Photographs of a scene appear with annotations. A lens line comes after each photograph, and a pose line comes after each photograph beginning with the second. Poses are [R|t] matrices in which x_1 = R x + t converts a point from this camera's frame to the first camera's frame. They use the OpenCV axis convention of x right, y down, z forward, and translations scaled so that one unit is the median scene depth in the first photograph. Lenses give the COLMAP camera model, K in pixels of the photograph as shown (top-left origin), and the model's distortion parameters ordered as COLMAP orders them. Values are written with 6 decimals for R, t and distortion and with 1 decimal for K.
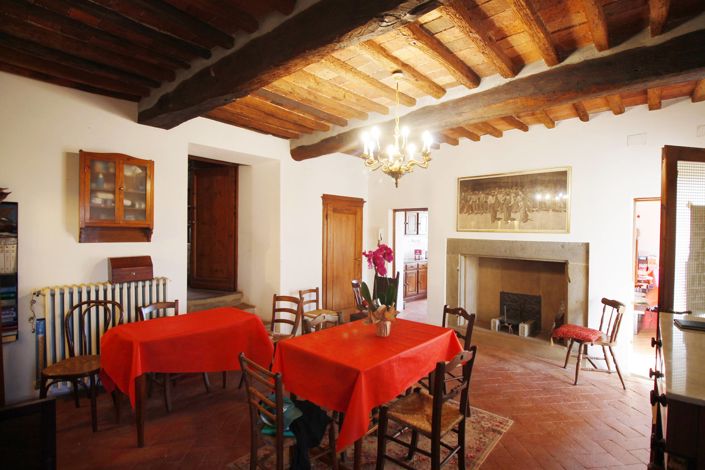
lens RADIAL K [[342.0, 0, 360.6], [0, 342.0, 235.7], [0, 0, 1]] dist [-0.003706, -0.000813]
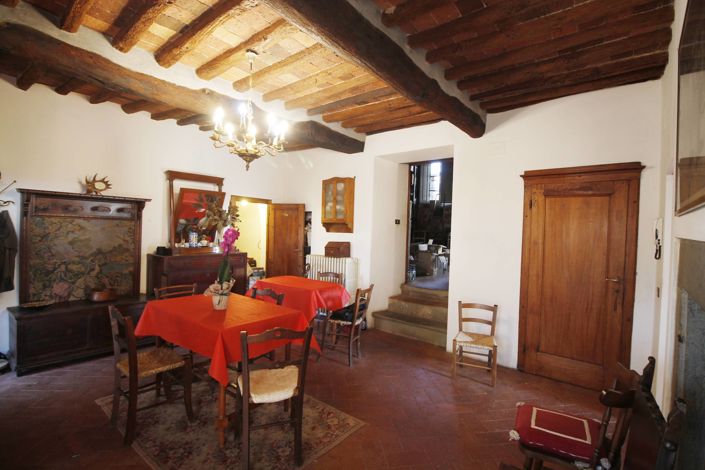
lens RADIAL K [[342.0, 0, 360.6], [0, 342.0, 235.7], [0, 0, 1]] dist [-0.003706, -0.000813]
pose [[0.038169, 0.002502, -0.999268, 0.816943], [-0.037131, 0.999310, 0.001084, 0.023214], [0.998581, 0.037062, 0.038235, 0.970897]]
